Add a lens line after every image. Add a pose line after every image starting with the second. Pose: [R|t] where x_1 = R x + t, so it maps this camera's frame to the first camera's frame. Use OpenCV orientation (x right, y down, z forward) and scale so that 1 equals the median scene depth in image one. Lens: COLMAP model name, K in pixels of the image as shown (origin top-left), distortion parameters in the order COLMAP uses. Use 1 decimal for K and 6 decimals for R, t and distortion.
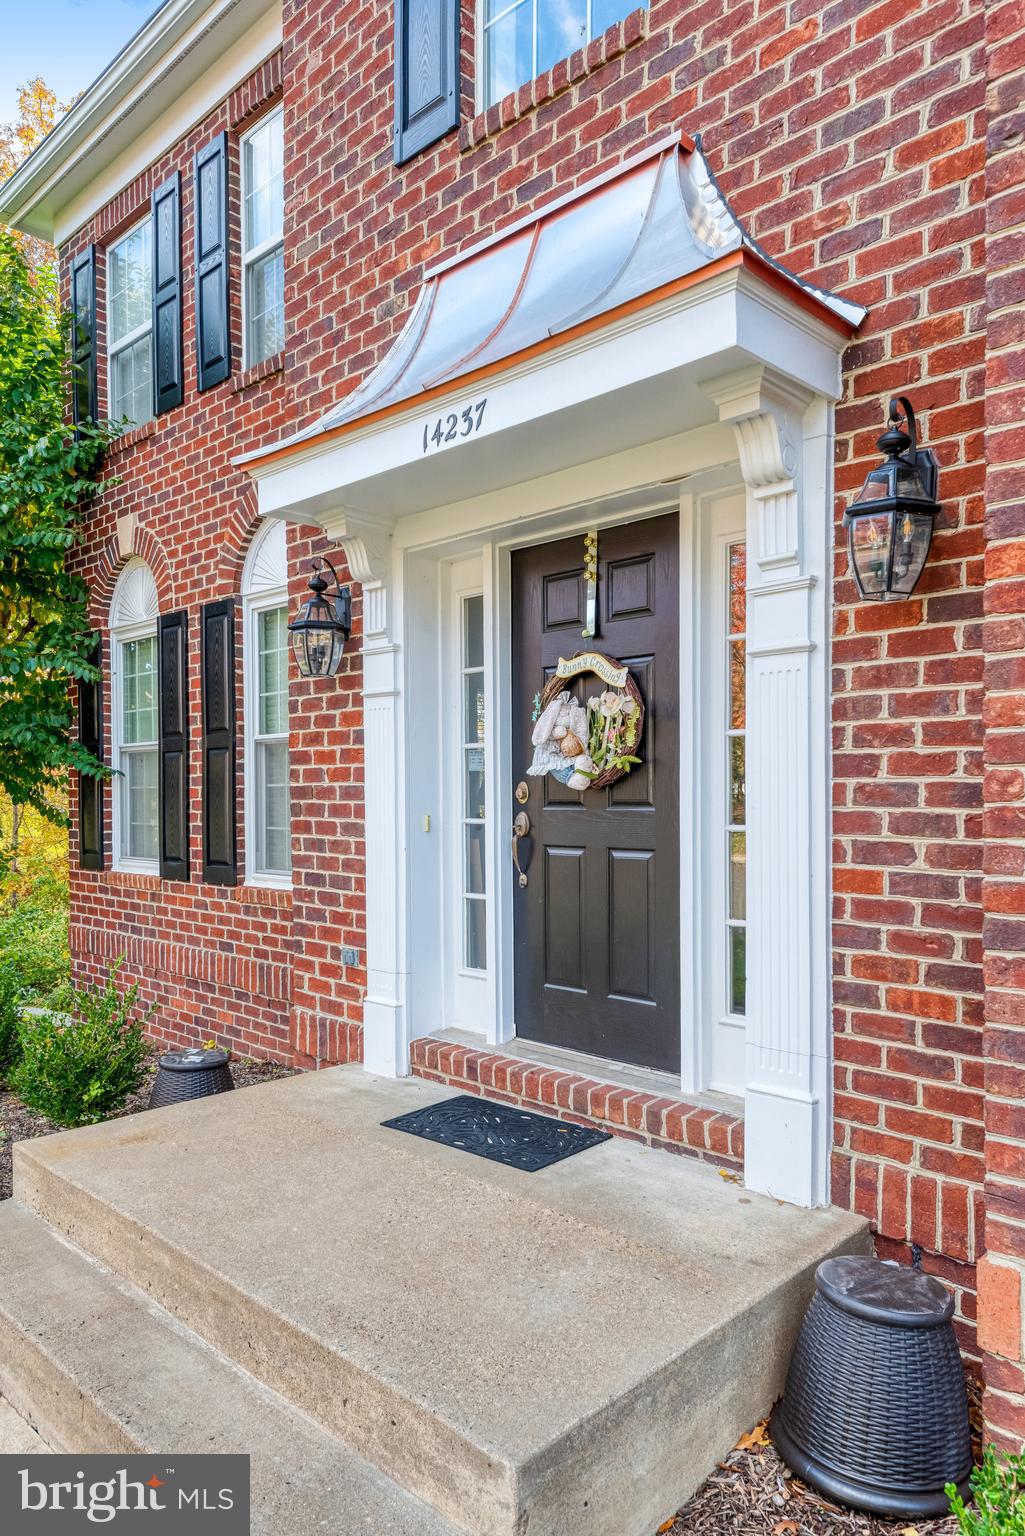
lens RADIAL K [[1013.7, 0, 517.8], [0, 1013.7, 824.3], [0, 0, 1]] dist [0.008673, -0.001324]
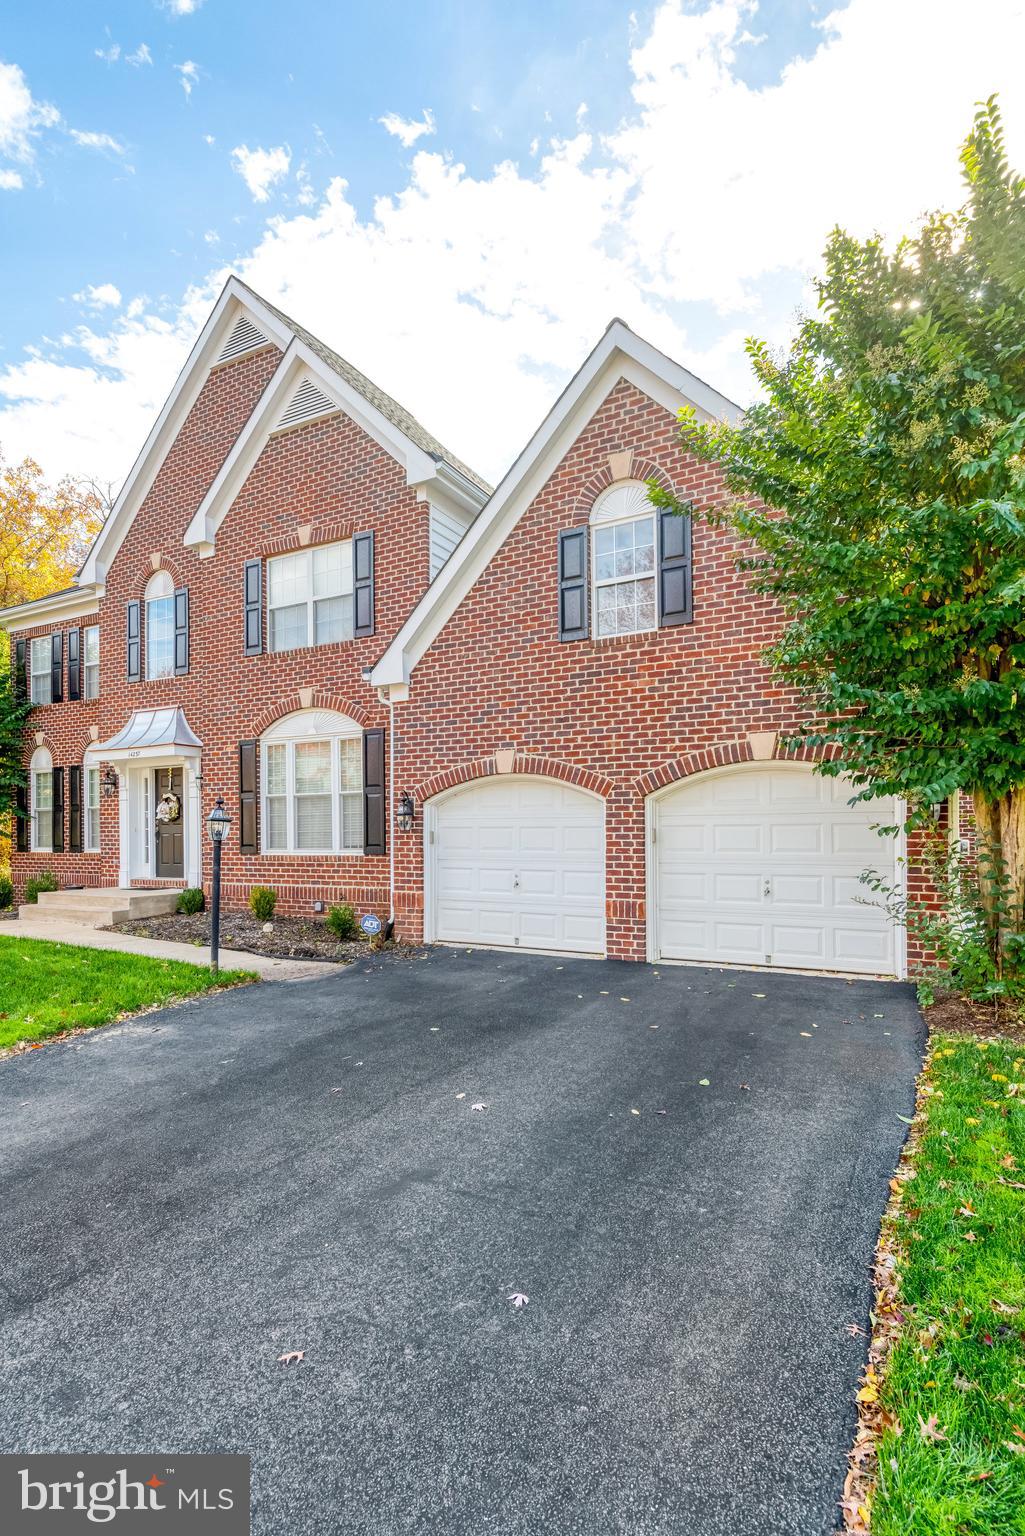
lens RADIAL K [[813.7, 0, 546.6], [0, 813.7, 842.0], [0, 0, 1]] dist [-0.000990, -0.000644]
pose [[0.960321, -0.004127, 0.278865, 0.416276], [0.010975, 0.999675, -0.022999, 0.099951], [-0.278680, 0.025147, 0.960055, -1.869642]]
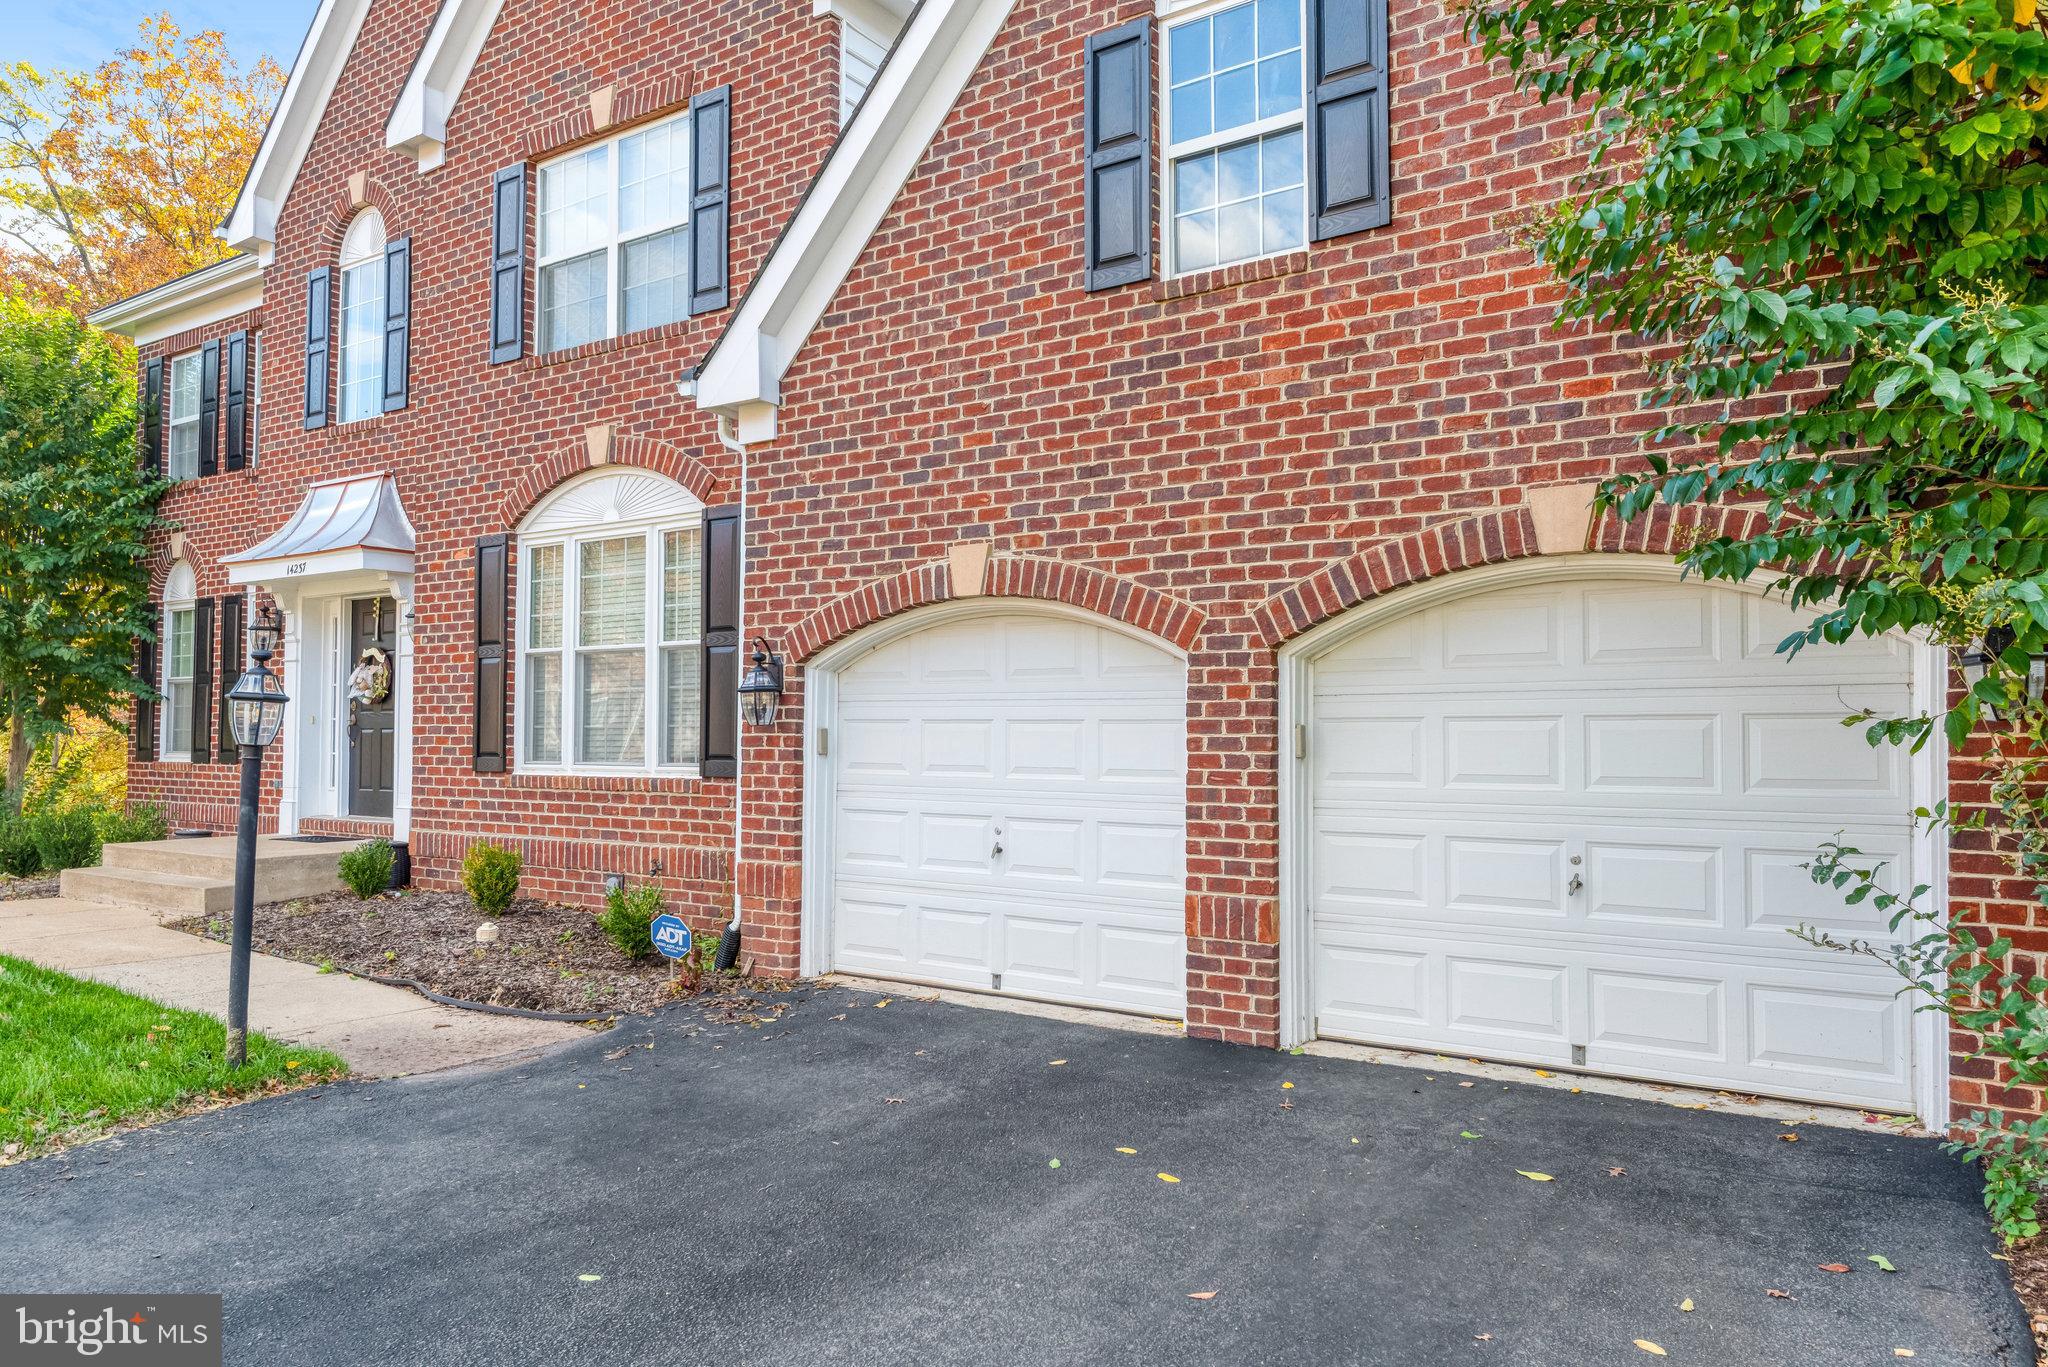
lens RADIAL K [[1404.6, 0, 1112.1], [0, 1404.6, 701.1], [0, 0, 1]] dist [0.008630, -0.022908]
pose [[0.980161, 0.011245, 0.197885, 0.660620], [0.000059, 0.998373, -0.057028, 0.086365], [-0.198204, 0.055908, 0.978565, -1.524798]]
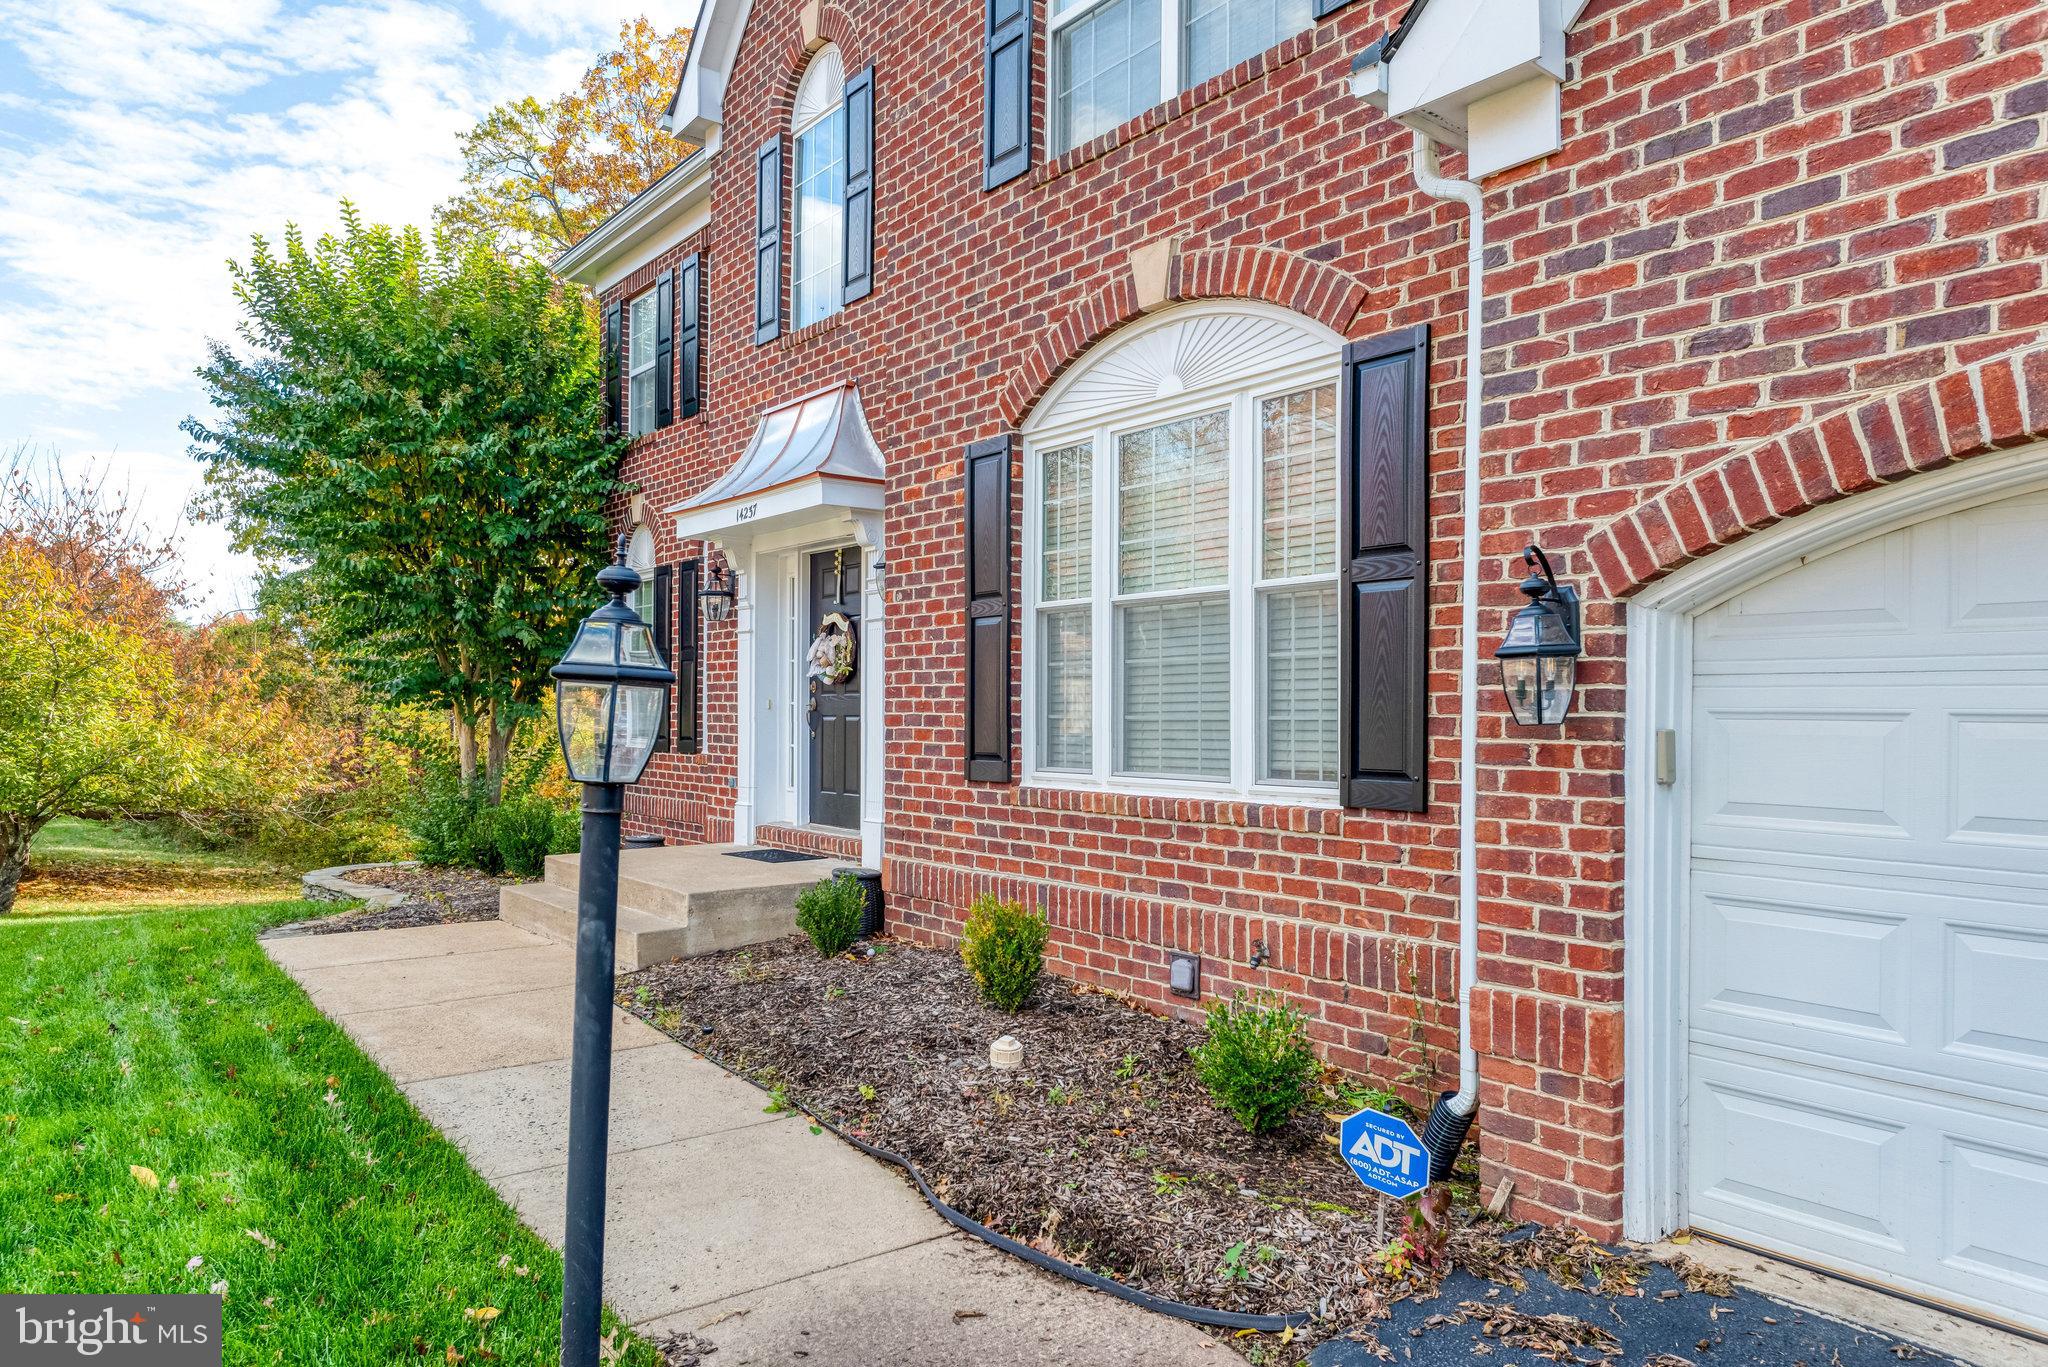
lens RADIAL K [[1351.6, 0, 1021.1], [0, 1351.6, 706.2], [0, 0, 1]] dist [0.008673, -0.001324]
pose [[0.989423, 0.008097, -0.144833, 0.457156], [-0.013129, 0.999342, -0.033823, 0.050715], [0.144463, 0.035367, 0.988878, -0.845812]]
